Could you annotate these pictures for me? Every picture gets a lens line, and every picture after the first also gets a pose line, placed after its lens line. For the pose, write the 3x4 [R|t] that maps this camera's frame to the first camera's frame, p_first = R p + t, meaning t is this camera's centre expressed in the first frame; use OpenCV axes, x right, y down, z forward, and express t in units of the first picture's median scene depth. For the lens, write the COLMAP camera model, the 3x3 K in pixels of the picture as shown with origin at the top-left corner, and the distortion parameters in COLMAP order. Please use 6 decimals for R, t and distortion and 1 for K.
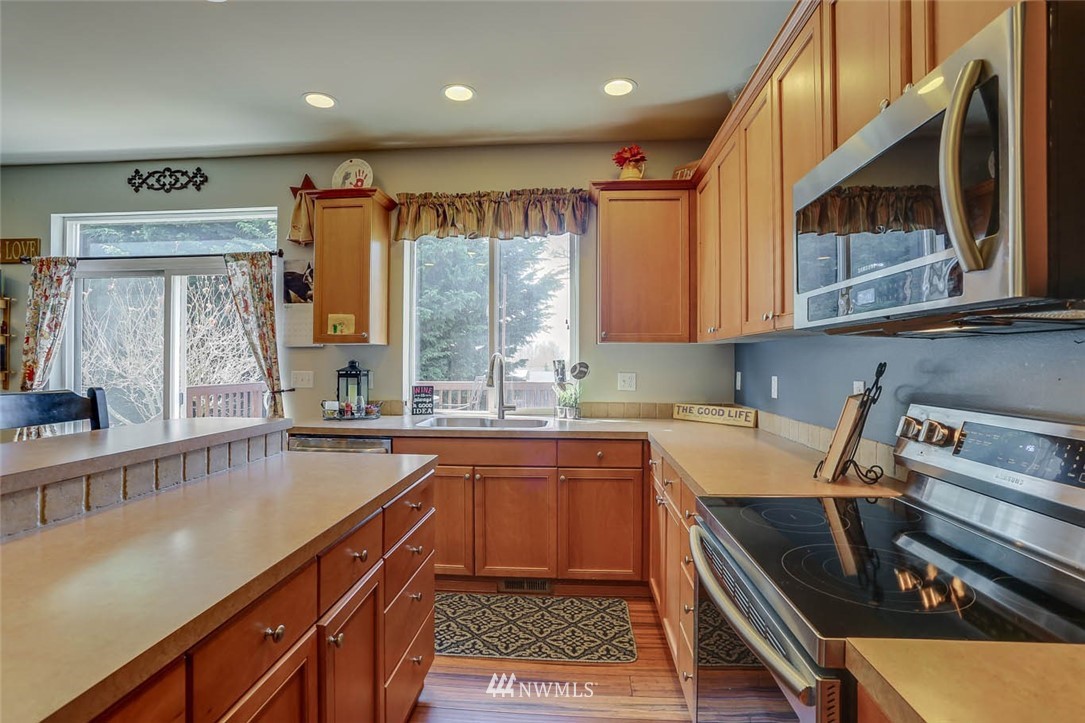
lens RADIAL K [[516.5, 0, 541.6], [0, 516.5, 360.2], [0, 0, 1]] dist [-0.040135, 0.011816]
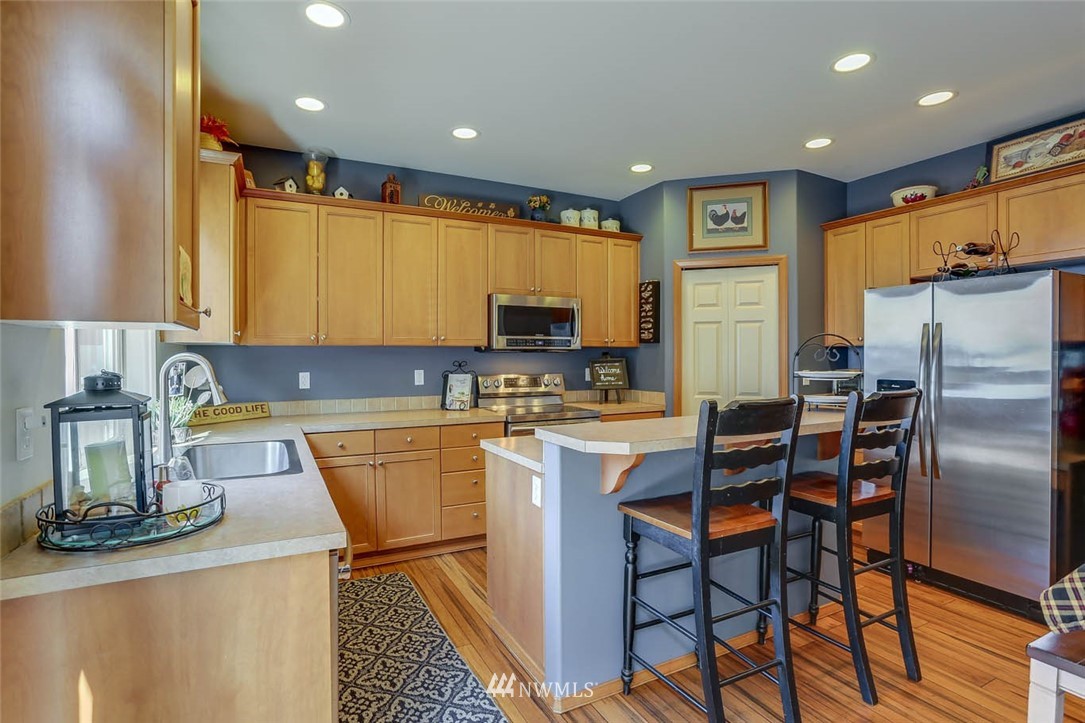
lens RADIAL K [[516.5, 0, 540.1], [0, 516.5, 362.1], [0, 0, 1]] dist [-0.040135, 0.011816]
pose [[-0.522180, -0.006727, 0.852809, -1.140271], [-0.000227, 0.999970, 0.007749, -0.008572], [-0.852835, 0.003853, -0.522166, 1.306082]]
